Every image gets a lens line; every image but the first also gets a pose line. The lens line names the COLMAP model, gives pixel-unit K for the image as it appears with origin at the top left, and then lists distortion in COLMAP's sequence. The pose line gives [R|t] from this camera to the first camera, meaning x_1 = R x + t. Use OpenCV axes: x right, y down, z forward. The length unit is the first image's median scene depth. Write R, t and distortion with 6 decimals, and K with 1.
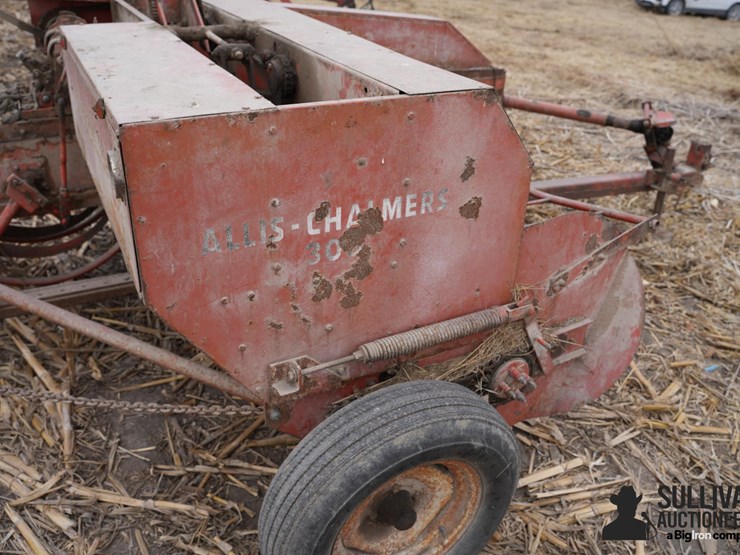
lens RADIAL K [[671.1, 0, 374.5], [0, 671.1, 278.8], [0, 0, 1]] dist [-0.096282, 0.070513]
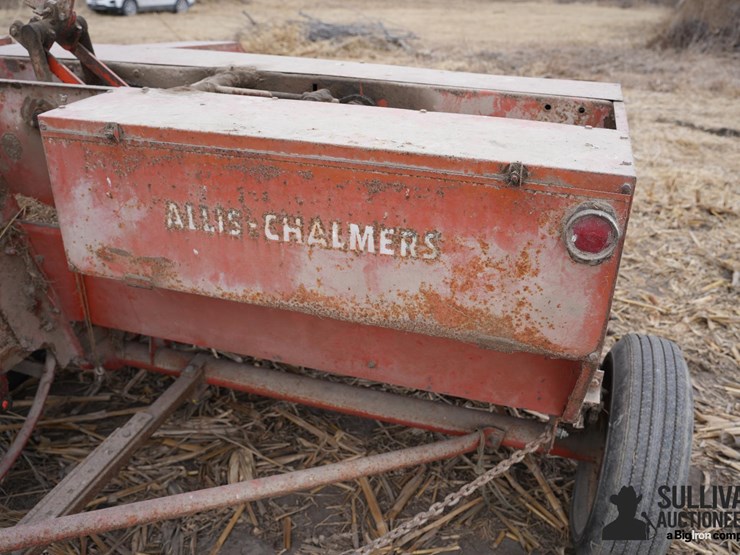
lens RADIAL K [[671.1, 0, 367.9], [0, 671.1, 279.5], [0, 0, 1]] dist [-0.096282, 0.070513]
pose [[0.702432, -0.351454, 0.618926, -0.877876], [0.353013, 0.927120, 0.125818, -0.238917], [-0.618038, 0.130111, 0.775307, 0.356567]]
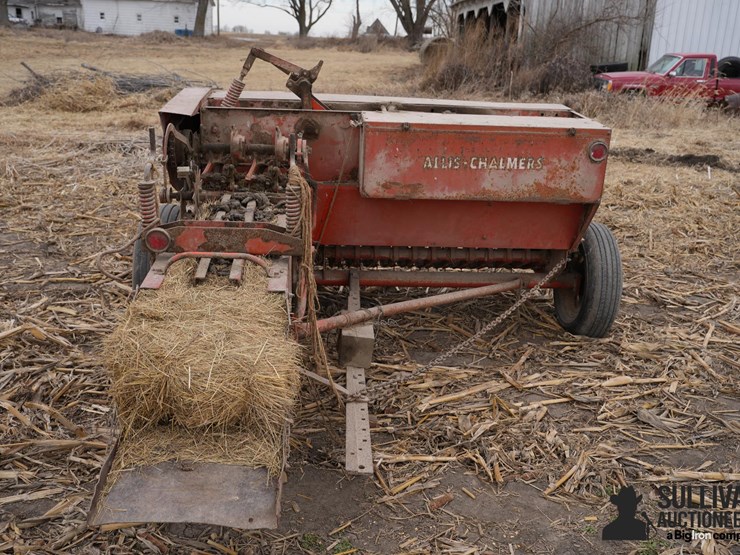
lens RADIAL K [[763.9, 0, 372.5], [0, 763.9, 277.6], [0, 0, 1]] dist [-0.006255, 0.000000]
pose [[0.395774, -0.345321, 0.850950, -2.530591], [0.417378, 0.893017, 0.168271, -0.431999], [-0.818021, 0.288571, 0.497563, 0.276128]]
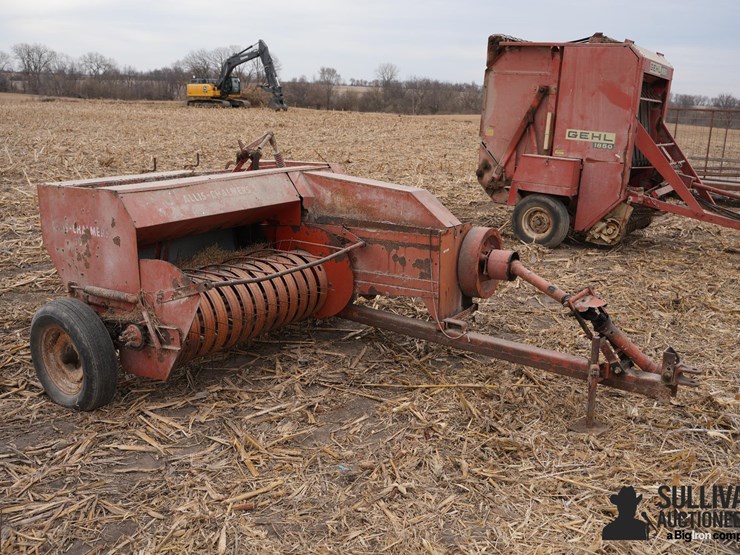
lens RADIAL K [[671.1, 0, 370.2], [0, 671.1, 279.0], [0, 0, 1]] dist [-0.096282, 0.070513]
pose [[0.497039, 0.170386, -0.850835, 2.482482], [-0.404092, 0.913170, -0.053193, -0.207927], [0.767894, 0.370255, 0.522733, 0.488632]]
